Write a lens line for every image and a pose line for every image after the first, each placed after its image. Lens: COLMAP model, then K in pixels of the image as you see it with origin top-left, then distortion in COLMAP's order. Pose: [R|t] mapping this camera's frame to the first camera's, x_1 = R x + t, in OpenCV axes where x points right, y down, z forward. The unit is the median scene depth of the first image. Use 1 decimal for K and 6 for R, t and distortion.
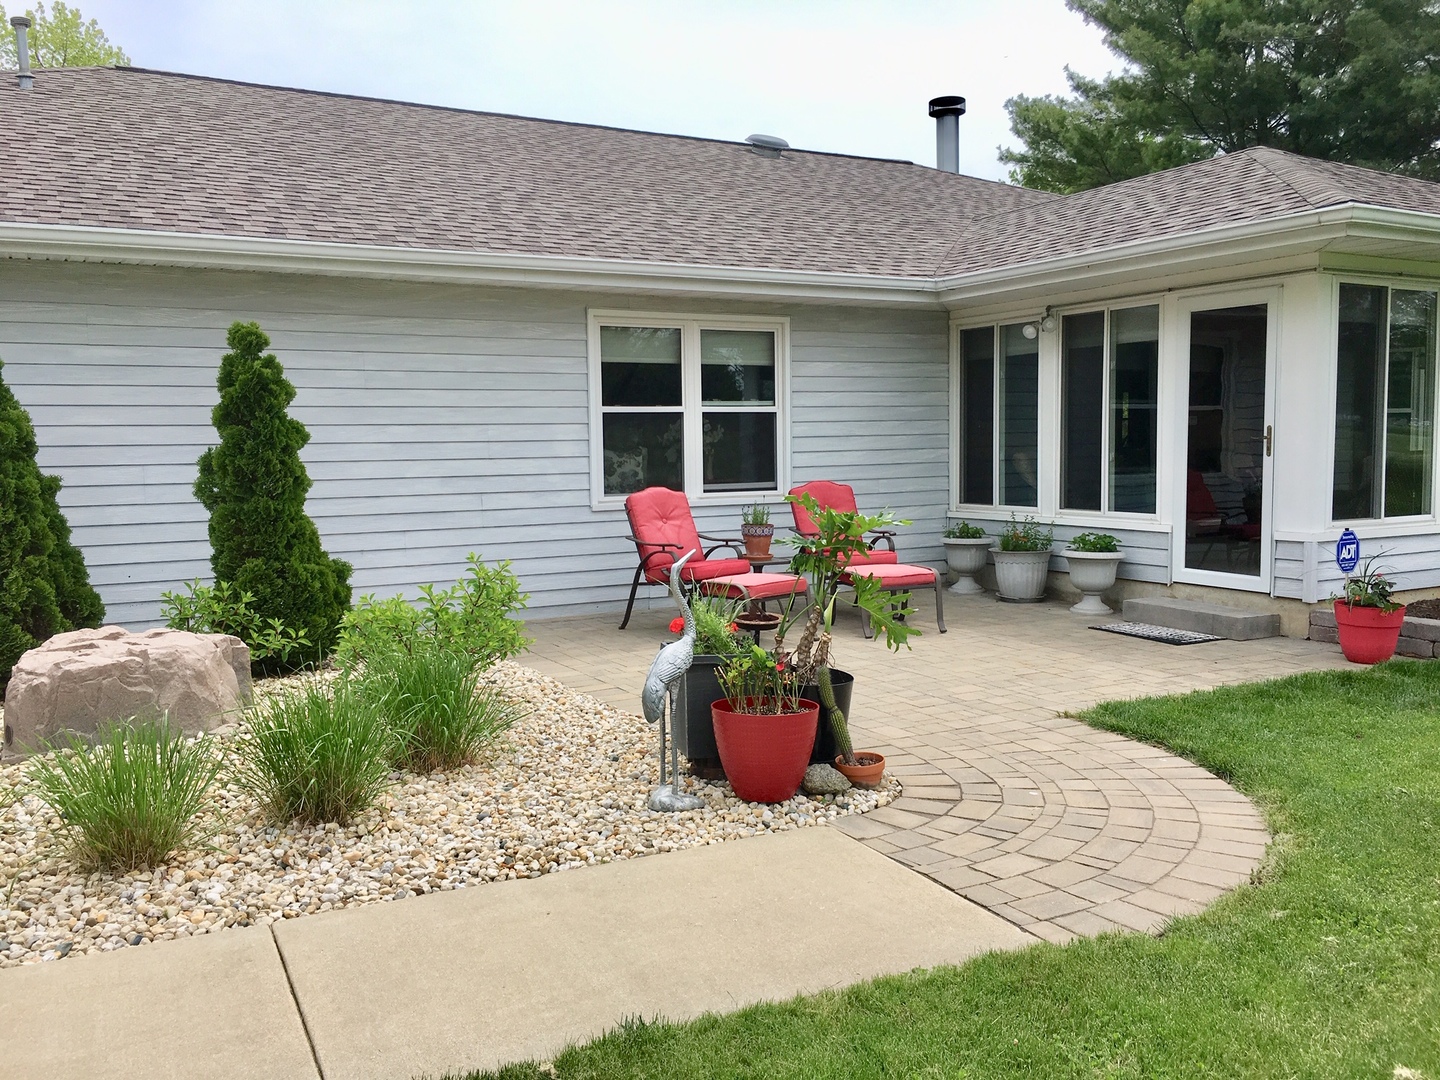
lens RADIAL K [[1226.1, 0, 721.2], [0, 1226.1, 540.6], [0, 0, 1]] dist [0.074649, -0.106741]
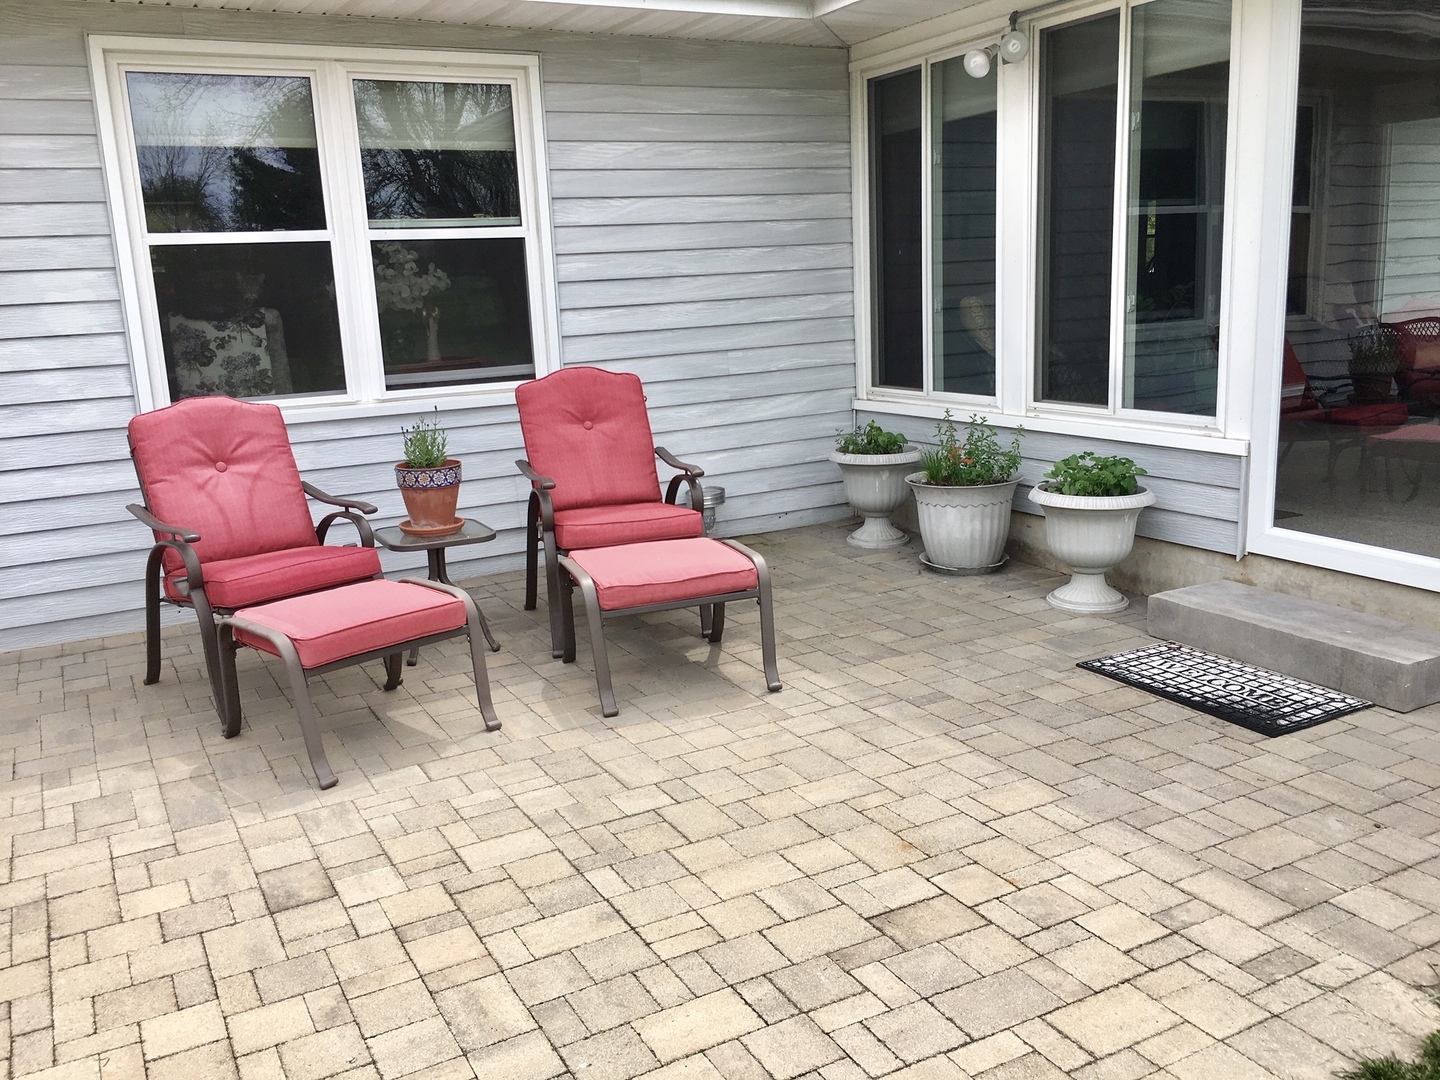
lens RADIAL K [[1226.1, 0, 715.2], [0, 1226.1, 537.3], [0, 0, 1]] dist [0.074649, -0.106741]
pose [[0.999447, -0.027149, -0.019174, 0.143165], [0.029383, 0.991354, 0.127880, -0.040585], [0.015536, -0.128373, 0.991604, 0.450200]]
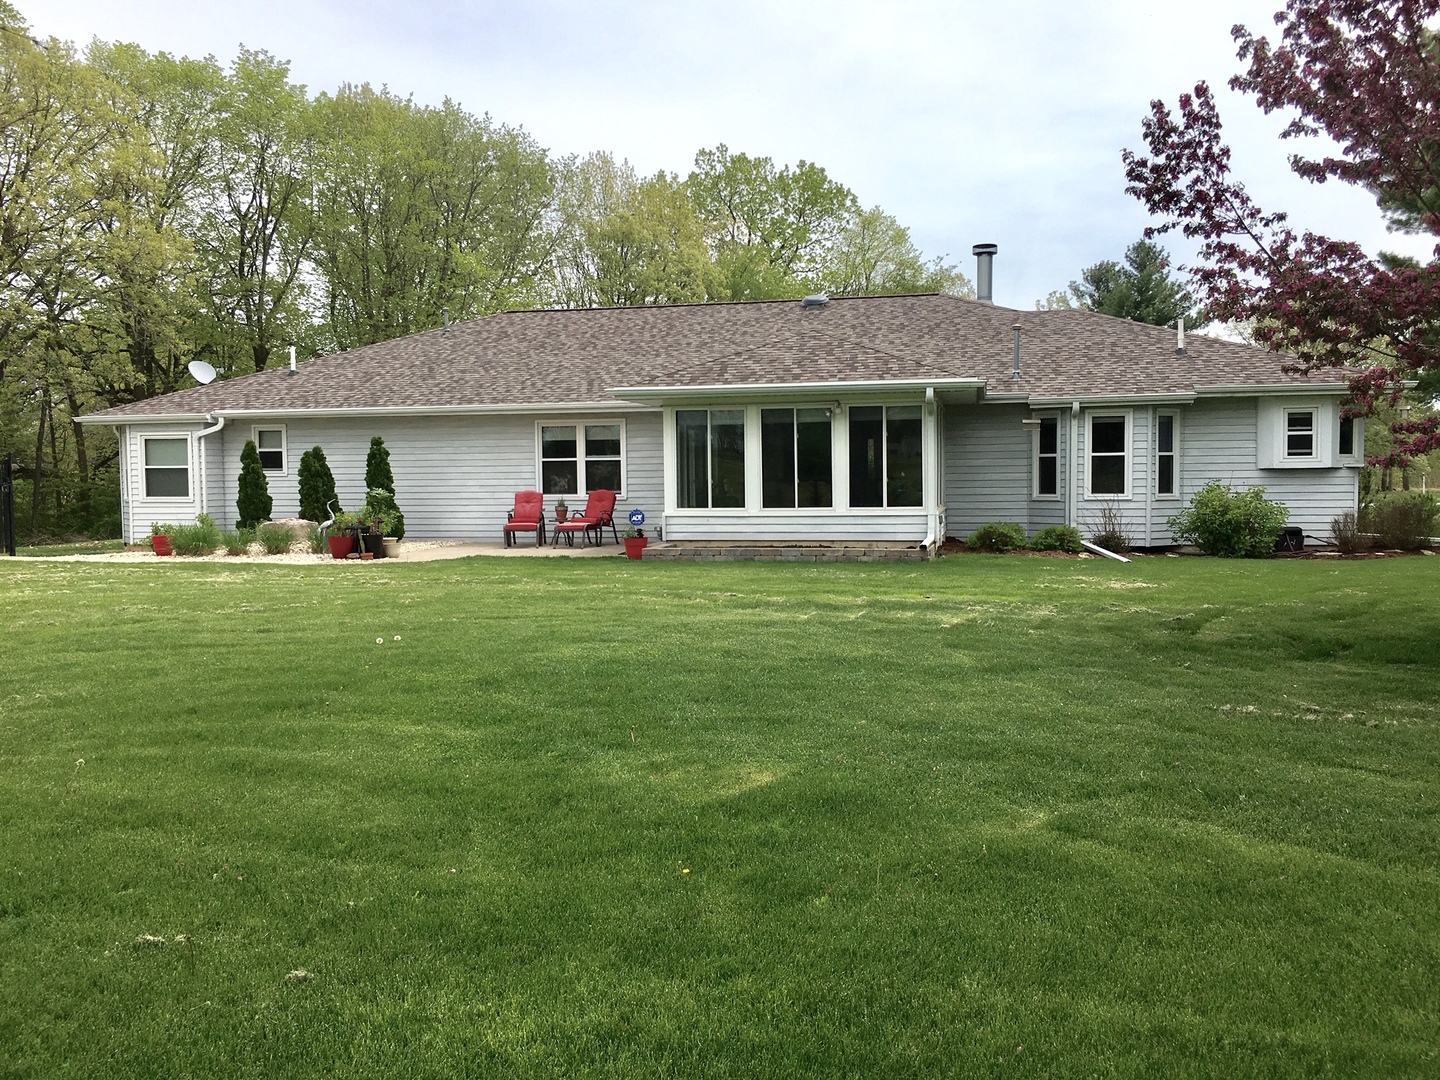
lens RADIAL K [[1226.1, 0, 720.3], [0, 1226.1, 538.1], [0, 0, 1]] dist [0.074649, -0.106741]
pose [[0.751023, 0.040428, -0.659037, 1.759309], [-0.054594, 0.998508, -0.000961, 0.033644], [0.658015, 0.036701, 0.752110, -0.609101]]
